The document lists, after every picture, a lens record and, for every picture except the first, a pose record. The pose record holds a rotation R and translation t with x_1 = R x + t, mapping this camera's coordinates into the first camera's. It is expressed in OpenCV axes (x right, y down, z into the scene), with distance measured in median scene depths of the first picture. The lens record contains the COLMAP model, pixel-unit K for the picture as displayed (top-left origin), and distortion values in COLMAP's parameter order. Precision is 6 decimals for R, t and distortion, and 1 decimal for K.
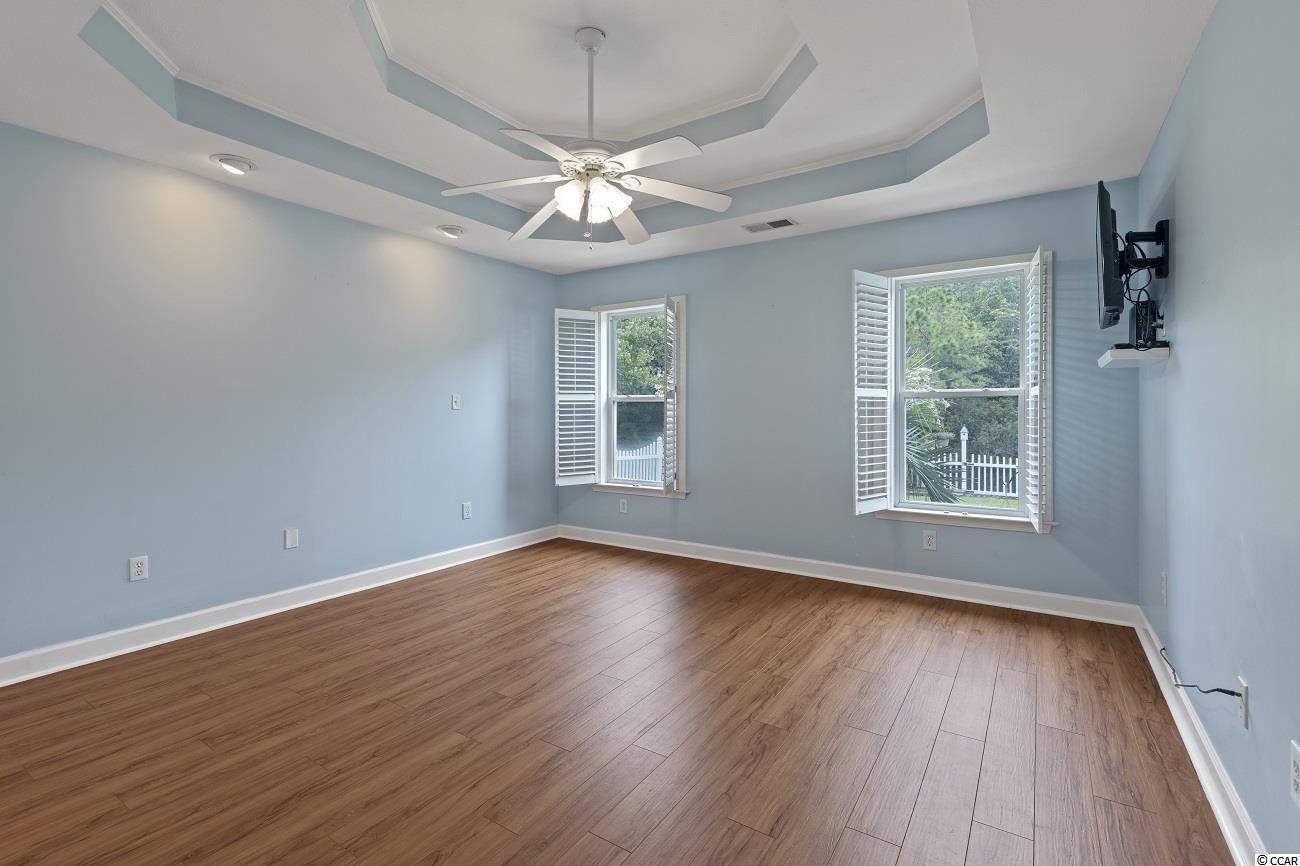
lens RADIAL K [[599.5, 0, 648.8], [0, 599.5, 423.1], [0, 0, 1]] dist [0.002678, -0.000306]
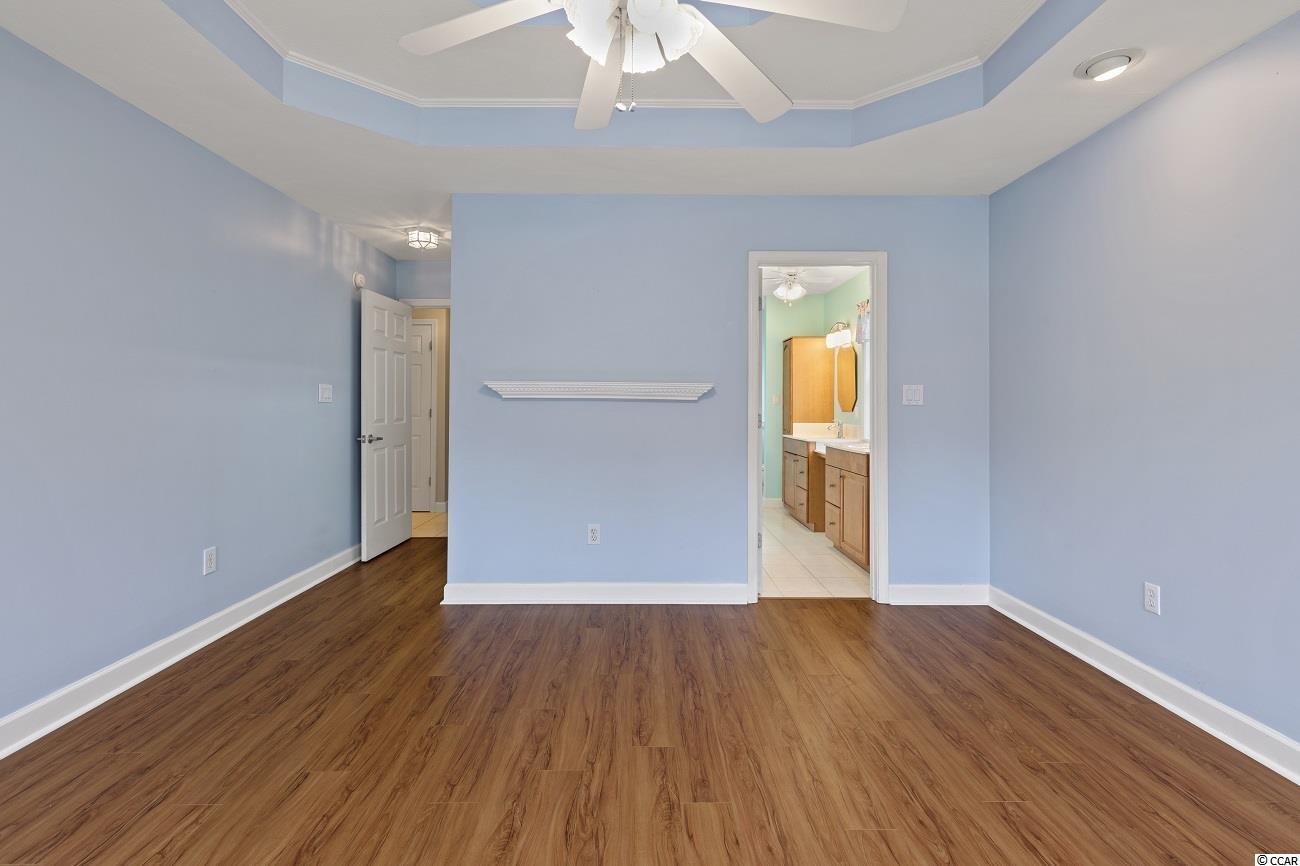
lens RADIAL K [[599.5, 0, 657.7], [0, 599.5, 406.1], [0, 0, 1]] dist [0.002678, -0.000306]
pose [[-0.823124, -0.000102, -0.567861, 0.225695], [-0.013449, 0.999723, 0.019315, -0.035032], [0.567702, 0.023536, -0.822898, 1.706299]]
